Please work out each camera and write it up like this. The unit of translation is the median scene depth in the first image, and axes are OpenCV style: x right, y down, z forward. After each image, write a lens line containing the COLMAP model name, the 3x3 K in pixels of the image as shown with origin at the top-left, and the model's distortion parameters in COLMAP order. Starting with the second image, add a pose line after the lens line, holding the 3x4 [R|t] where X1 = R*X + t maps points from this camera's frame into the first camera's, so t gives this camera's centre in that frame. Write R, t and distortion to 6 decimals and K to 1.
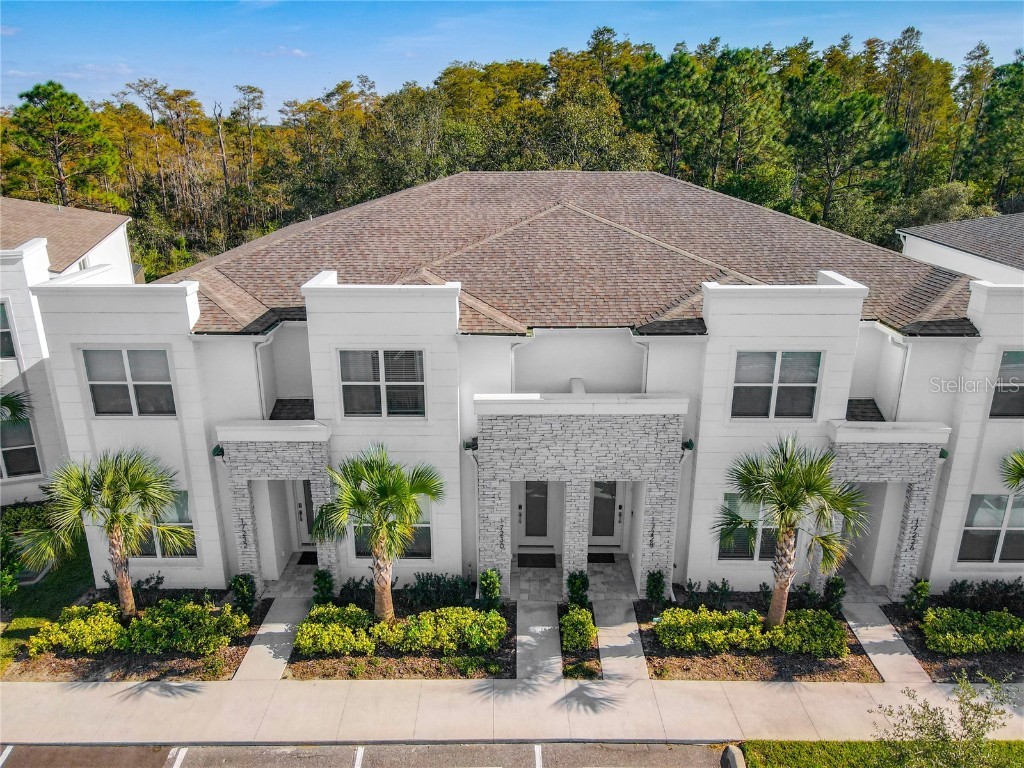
lens RADIAL K [[768.3, 0, 512.4], [0, 768.3, 381.8], [0, 0, 1]] dist [0.015974, 0.005792]
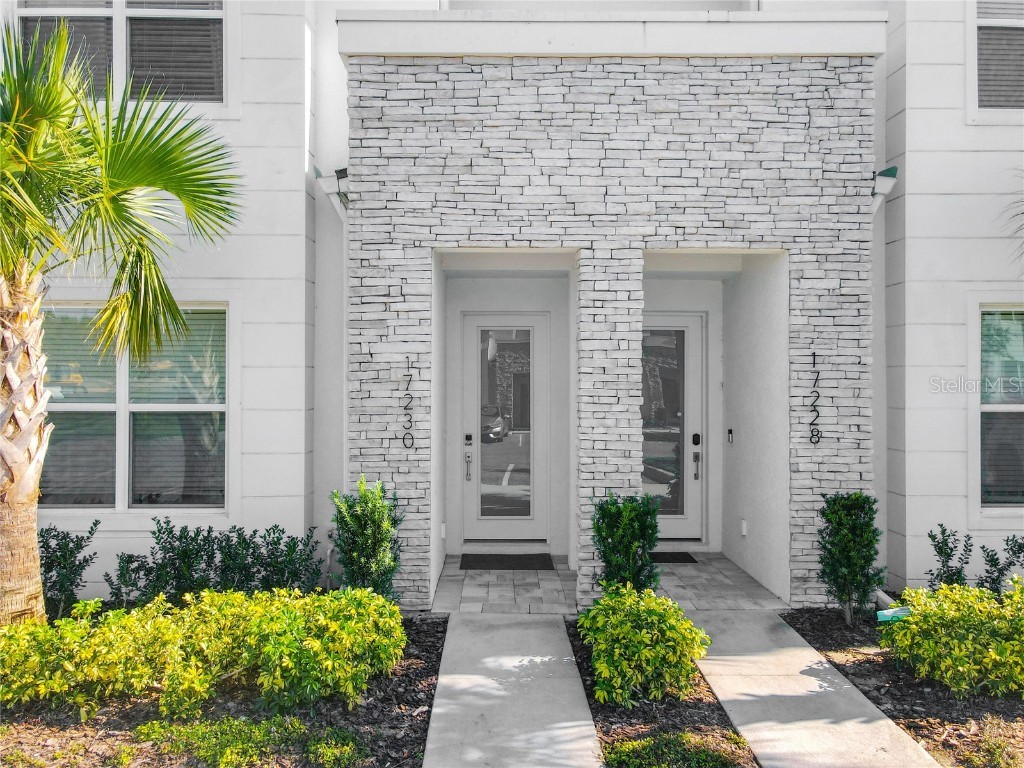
lens RADIAL K [[768.3, 0, 505.4], [0, 768.3, 376.7], [0, 0, 1]] dist [0.015974, 0.005792]
pose [[0.999732, 0.001327, 0.023098, 0.024897], [0.006357, 0.944180, -0.329370, 0.321240], [-0.022245, 0.329428, 0.943918, 0.677574]]
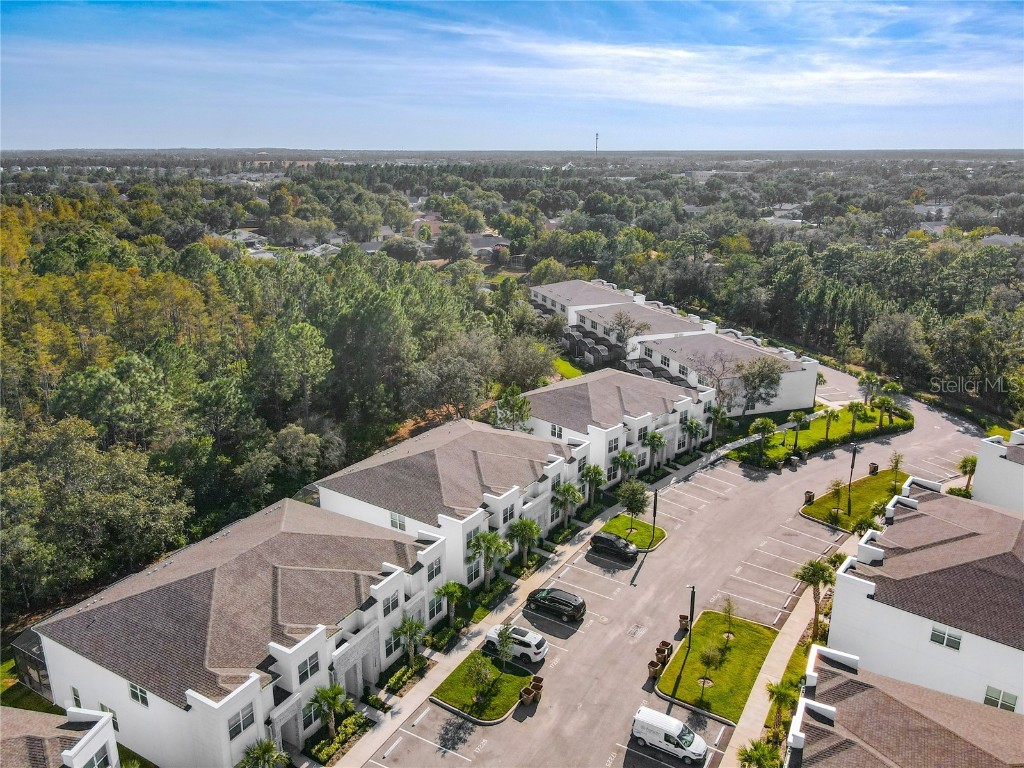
lens RADIAL K [[768.3, 0, 517.3], [0, 768.3, 357.8], [0, 0, 1]] dist [0.015974, 0.005792]
pose [[0.488024, -0.231634, 0.841533, -2.074862], [0.272162, 0.956458, 0.105434, -1.281591], [-0.829313, 0.177579, 0.529817, -1.536842]]
